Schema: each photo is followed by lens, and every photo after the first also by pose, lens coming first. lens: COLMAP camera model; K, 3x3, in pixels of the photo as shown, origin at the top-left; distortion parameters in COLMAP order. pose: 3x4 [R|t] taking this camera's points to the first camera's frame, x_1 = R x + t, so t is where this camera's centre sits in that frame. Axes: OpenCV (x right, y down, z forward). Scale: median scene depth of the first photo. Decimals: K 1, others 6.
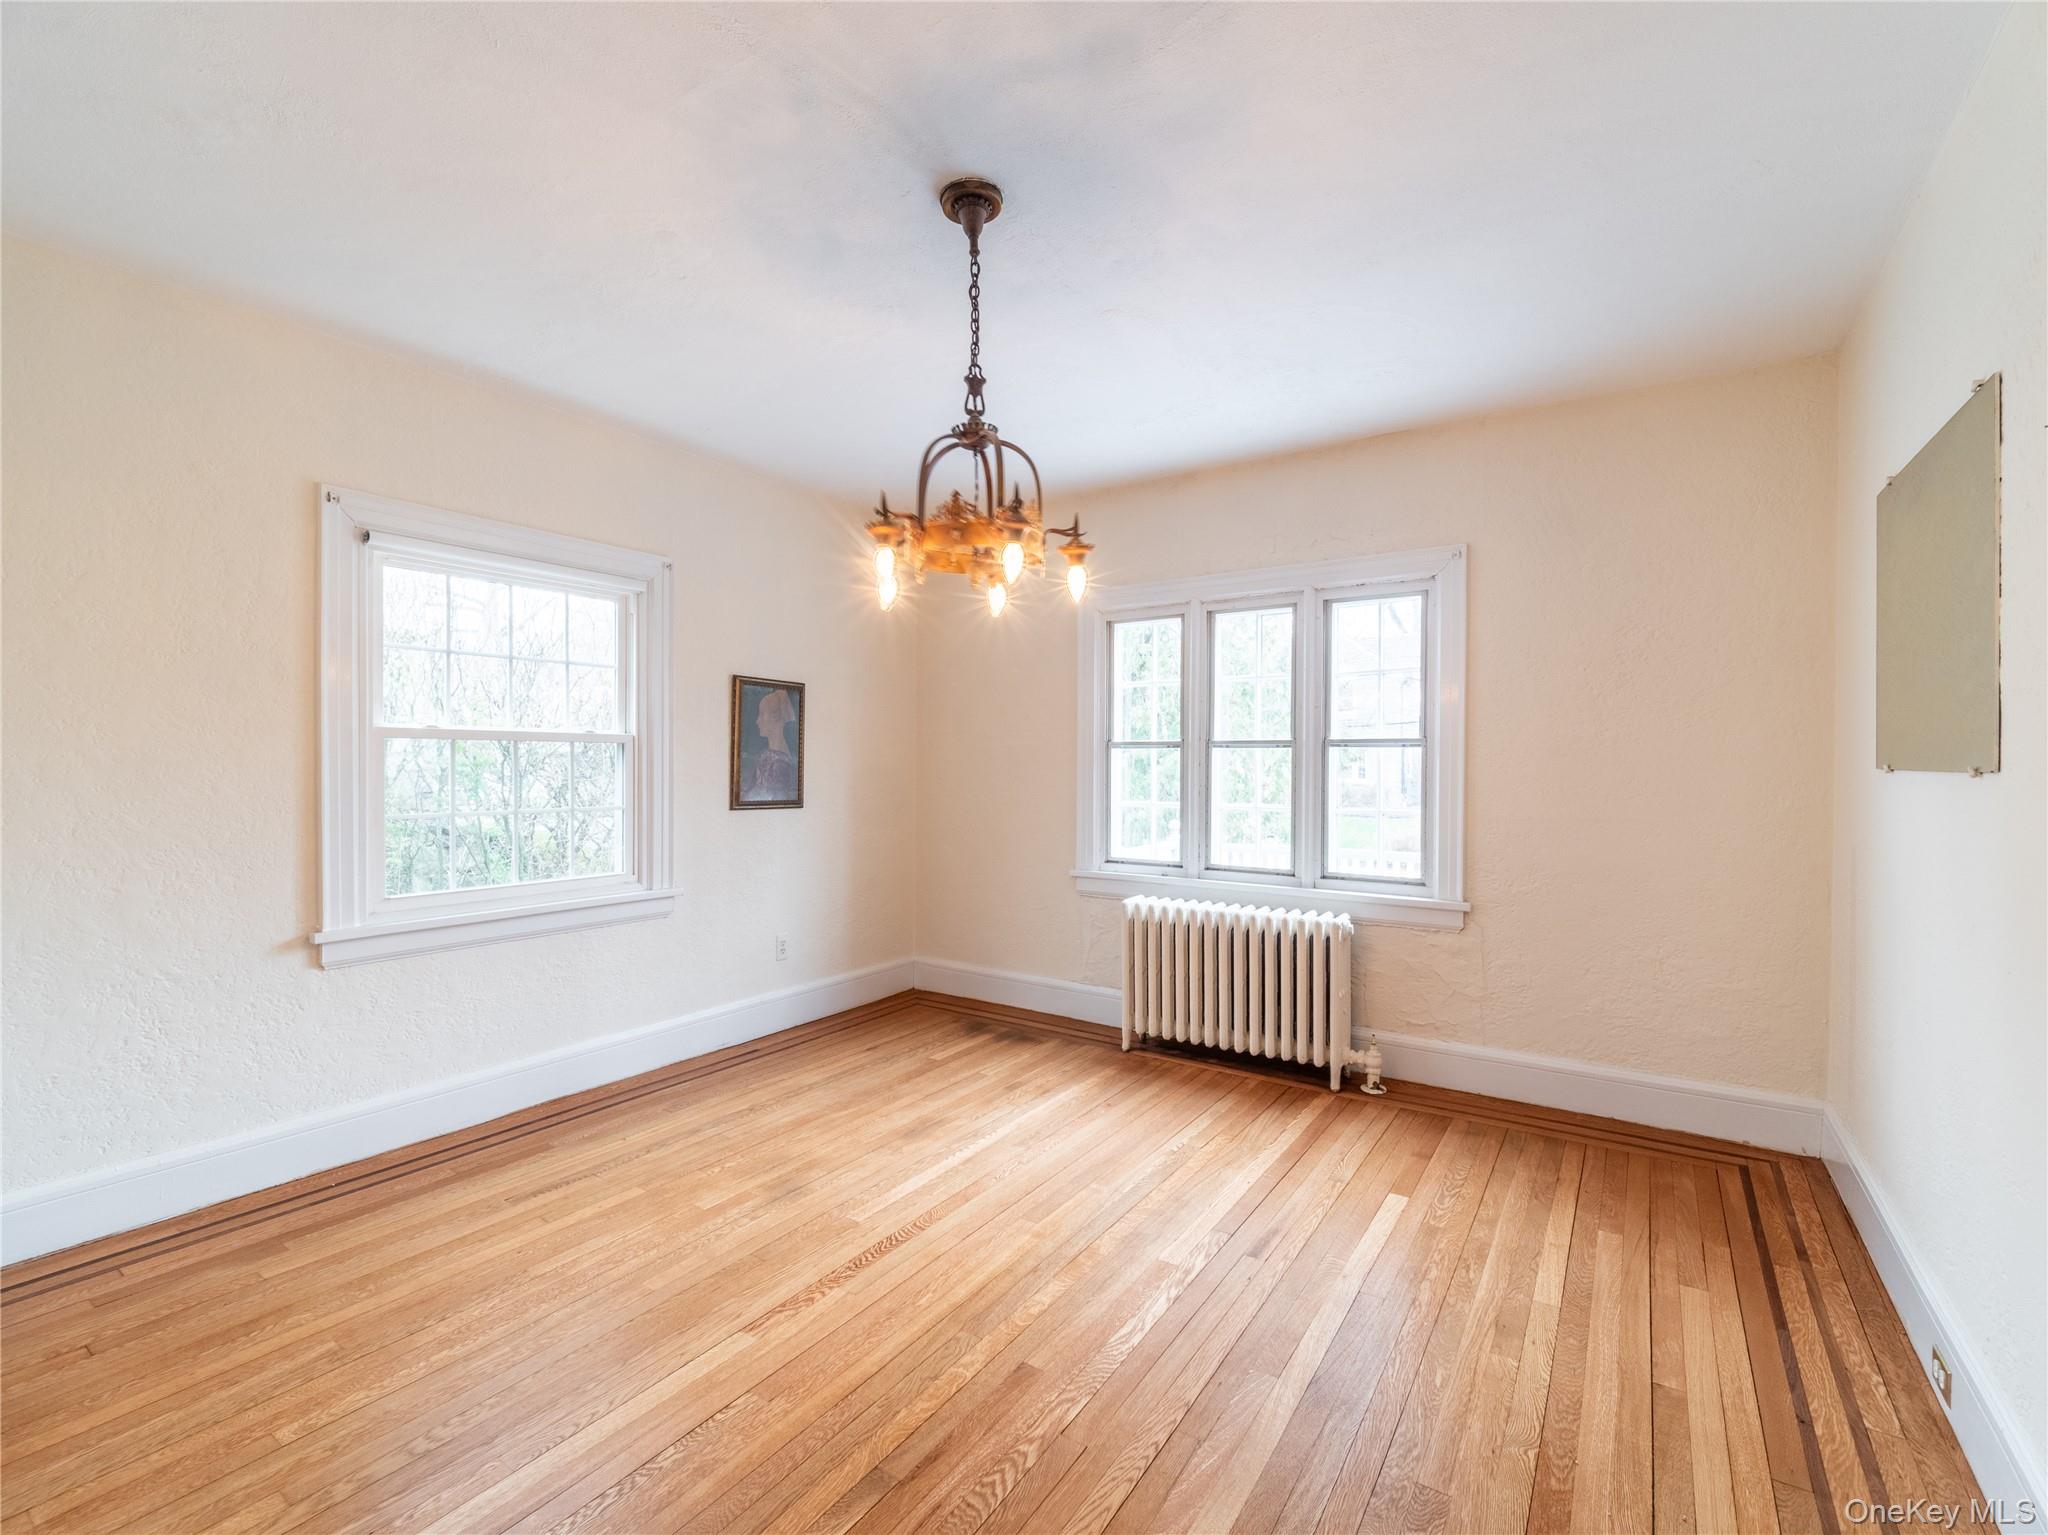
lens RADIAL K [[917.6, 0, 1017.4], [0, 917.6, 765.3], [0, 0, 1]] dist [0.002329, -0.002380]
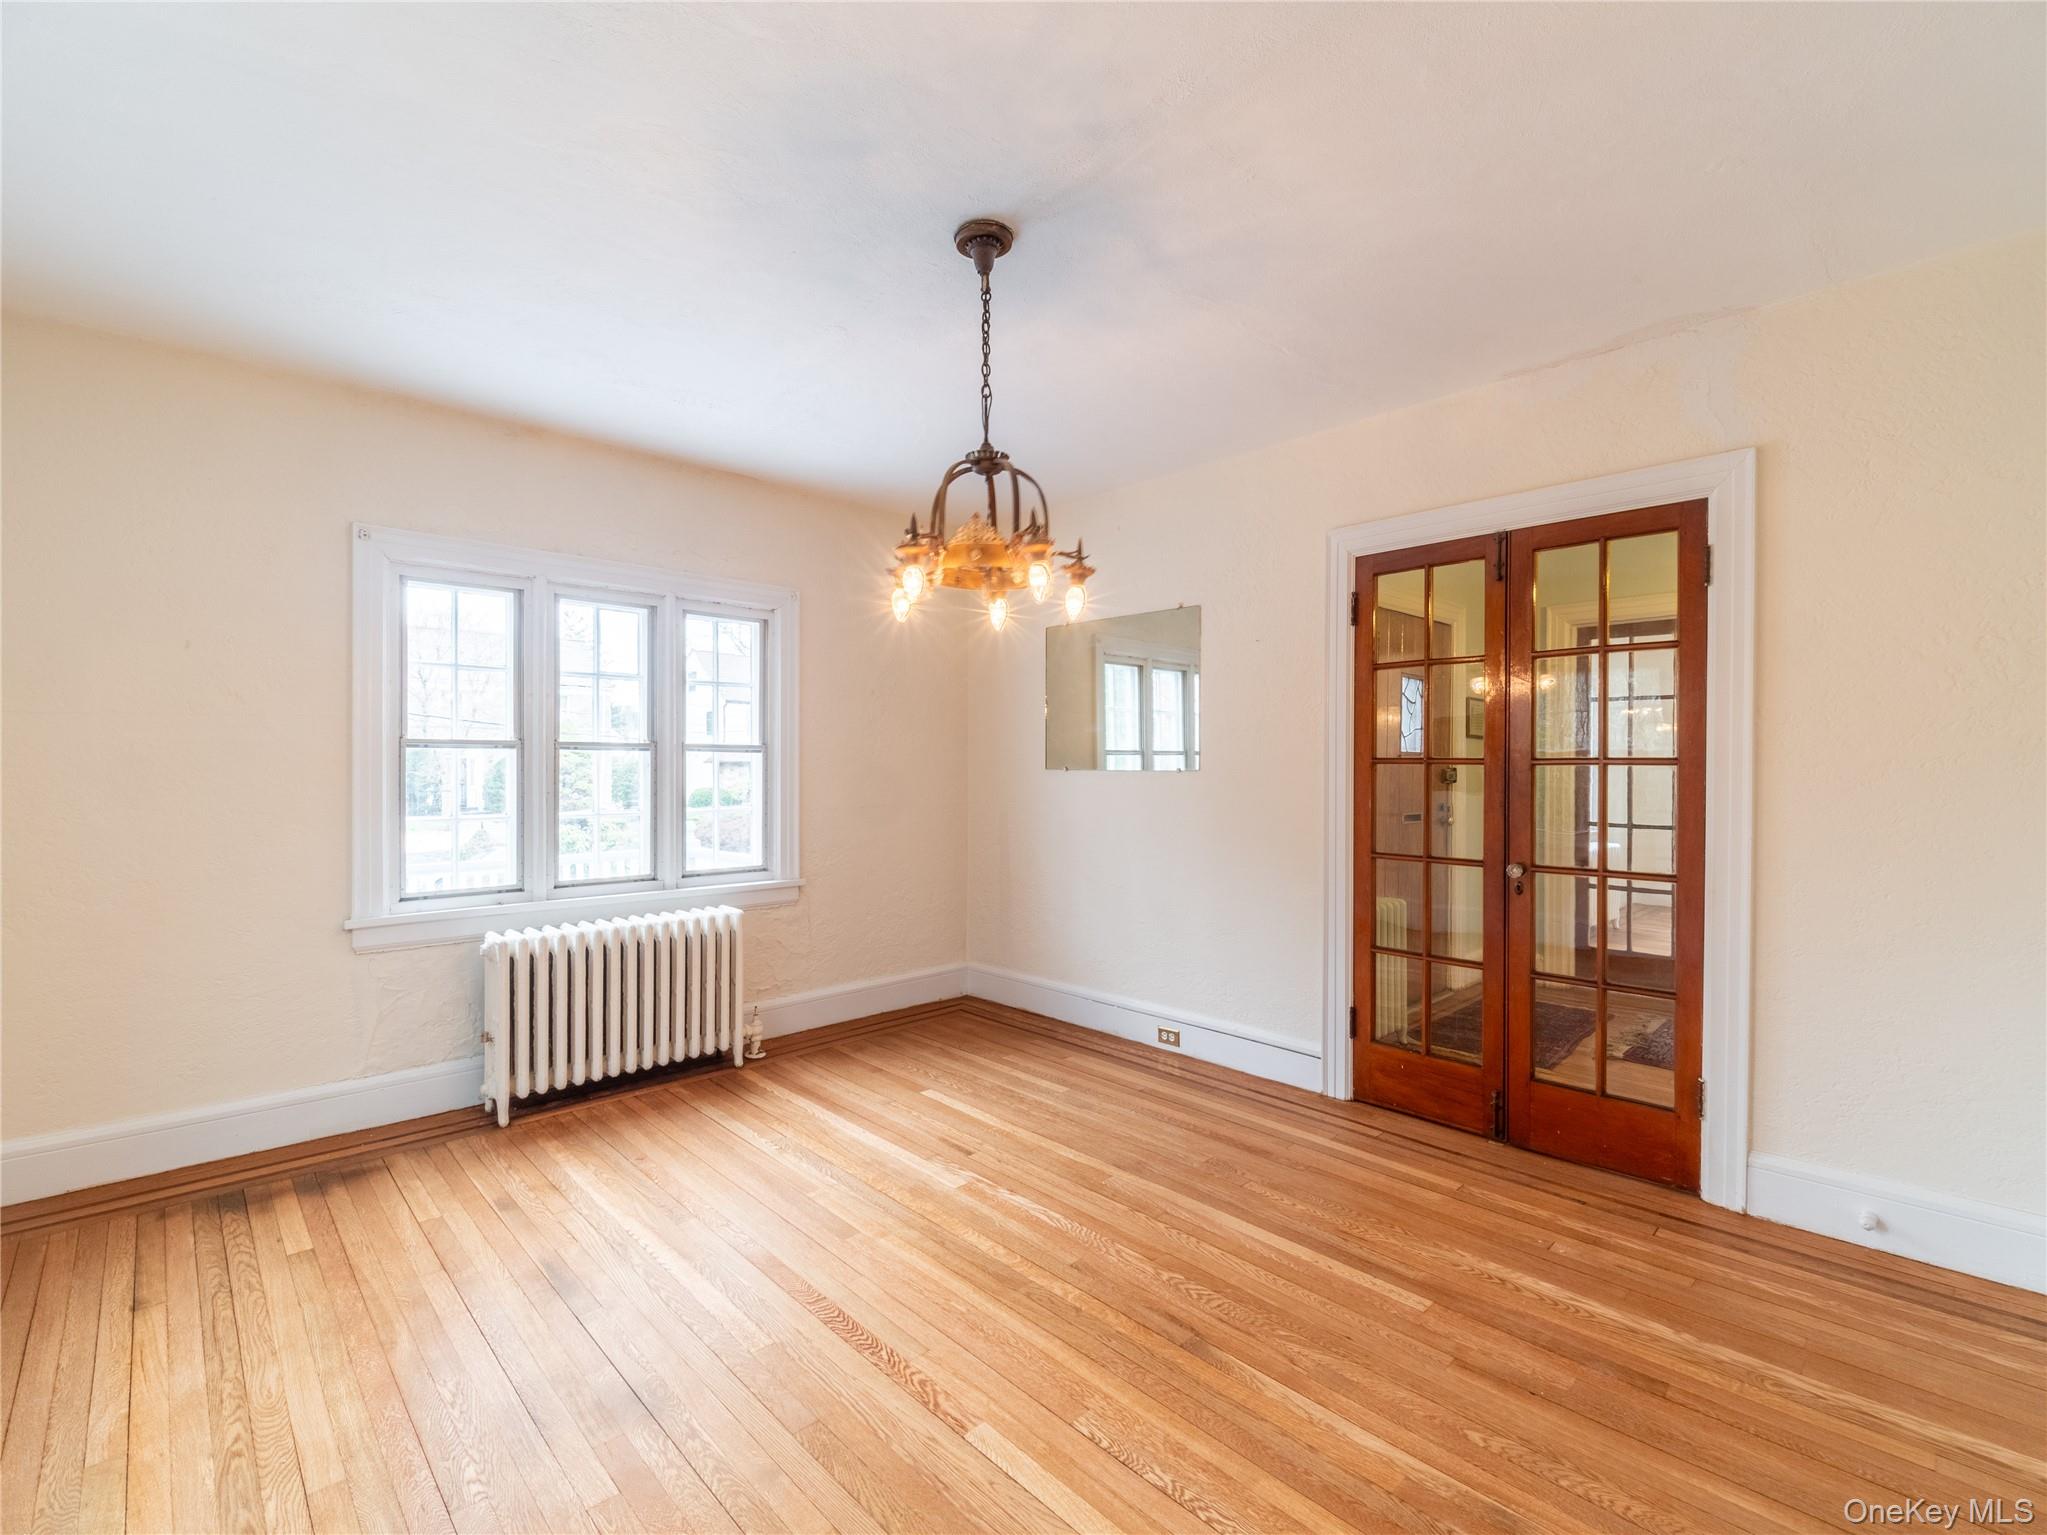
lens RADIAL K [[917.1, 0, 1017.4], [0, 917.1, 766.0], [0, 0, 1]] dist [0.002329, -0.002380]
pose [[0.214124, -0.002559, 0.976803, -0.640925], [0.004711, 0.999988, 0.001587, -0.002950], [-0.976795, 0.004262, 0.214133, 0.438509]]
